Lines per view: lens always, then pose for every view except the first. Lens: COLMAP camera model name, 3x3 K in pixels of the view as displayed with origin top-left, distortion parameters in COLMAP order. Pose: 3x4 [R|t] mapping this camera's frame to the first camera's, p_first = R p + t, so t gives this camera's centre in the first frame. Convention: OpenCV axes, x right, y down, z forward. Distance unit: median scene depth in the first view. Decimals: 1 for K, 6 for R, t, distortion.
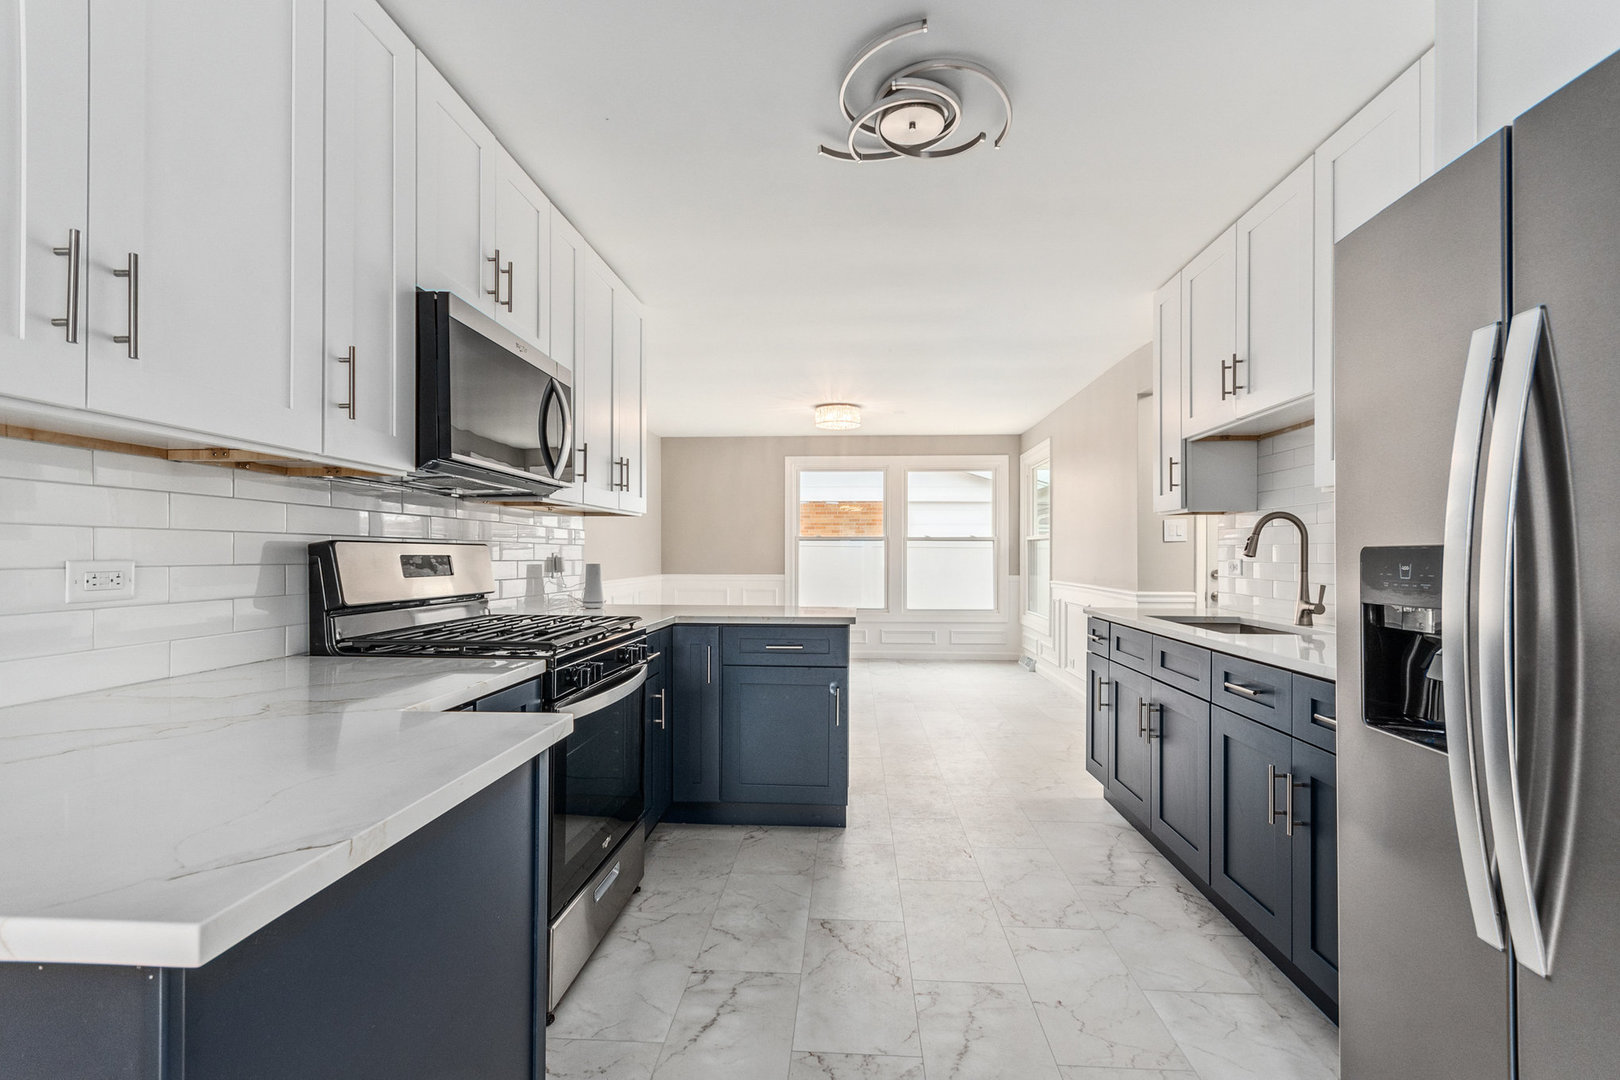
lens RADIAL K [[723.8, 0, 812.7], [0, 723.8, 558.9], [0, 0, 1]] dist [0.022425, 0.000024]
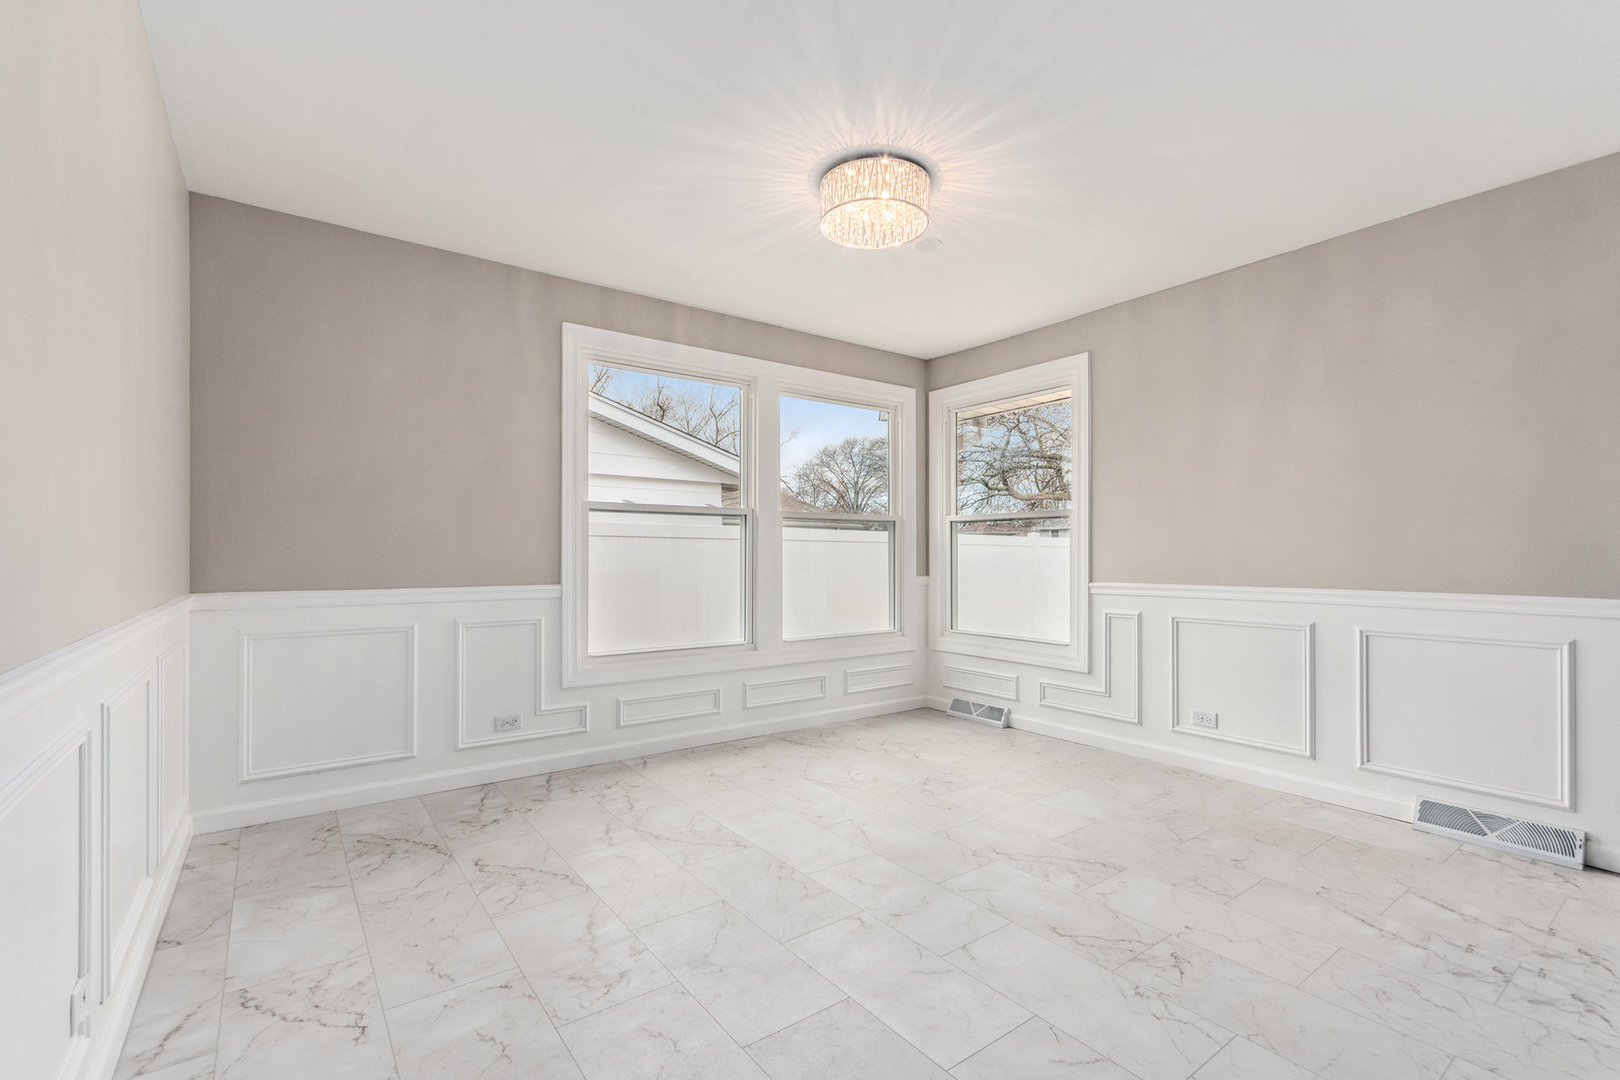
lens RADIAL K [[701.5, 0, 812.5], [0, 701.5, 548.1], [0, 0, 1]] dist [-0.001741, -0.000056]
pose [[0.772368, 0.005218, 0.635154, -0.334159], [-0.003854, 0.999986, -0.003529, -0.000473], [-0.635163, 0.000278, 0.772378, 0.982190]]
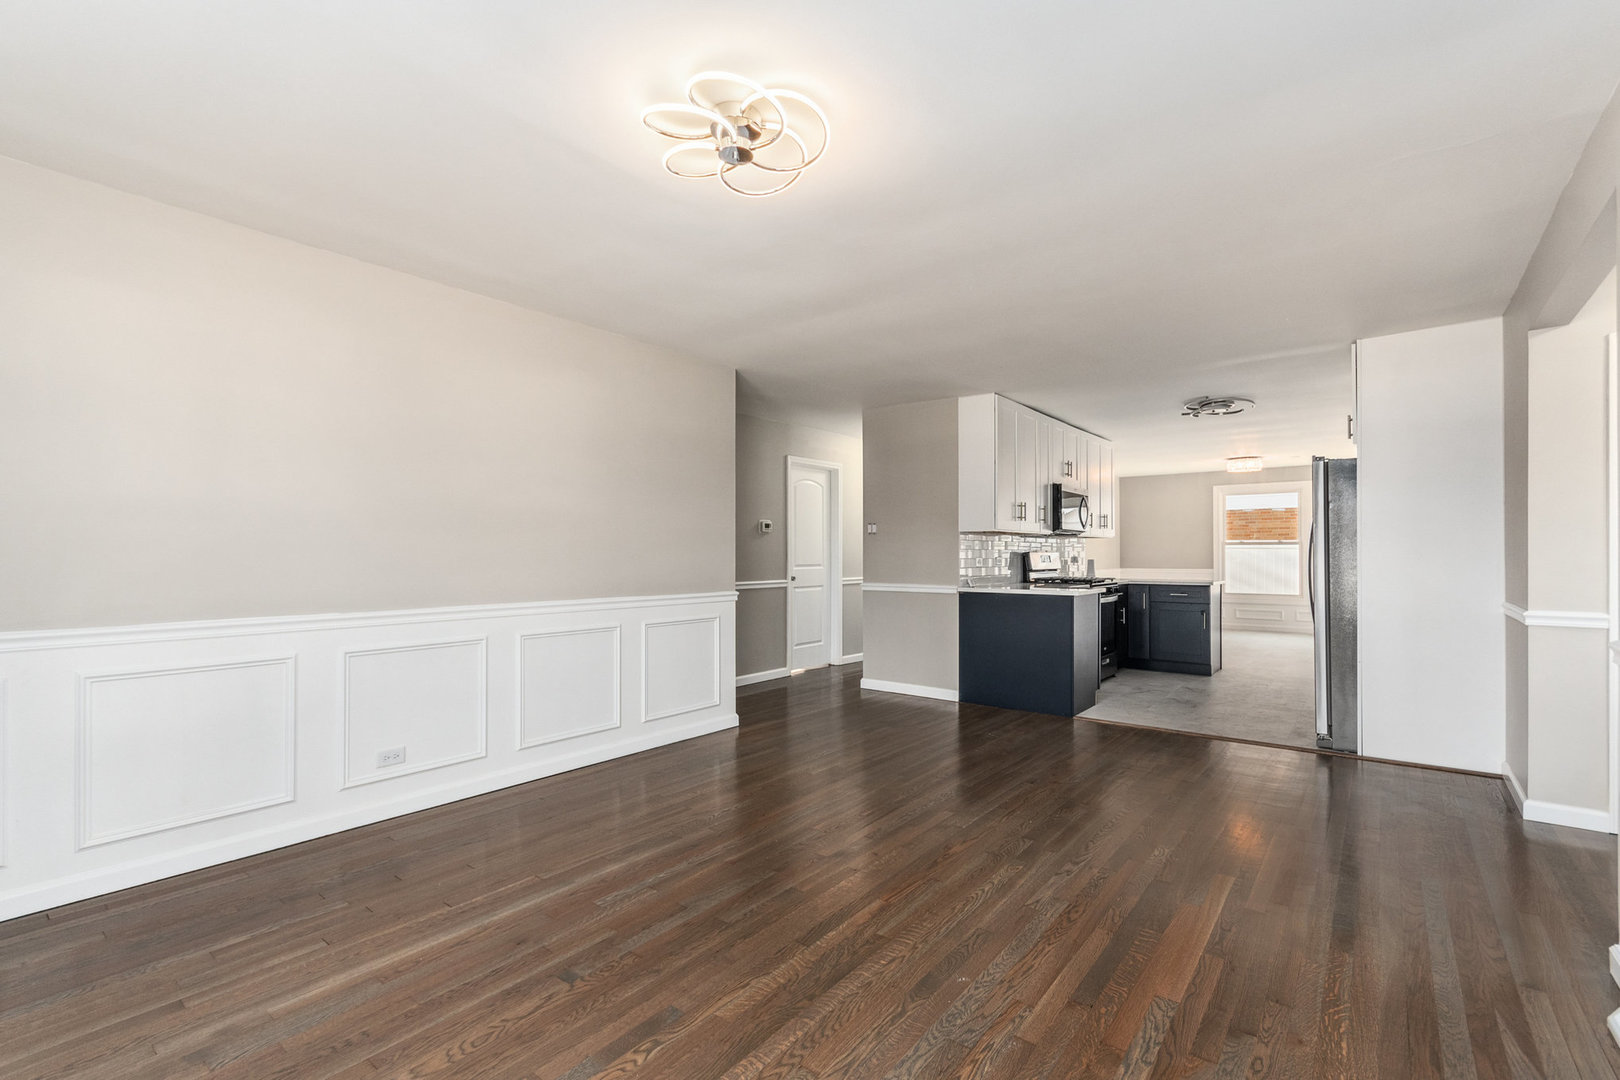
lens RADIAL K [[723.8, 0, 812.7], [0, 723.8, 558.9], [0, 0, 1]] dist [0.022425, 0.000024]
pose [[0.825459, -0.002183, -0.564458, 0.199332], [0.000690, 0.999996, -0.002859, 0.007911], [0.564462, 0.001970, 0.825457, -1.033507]]
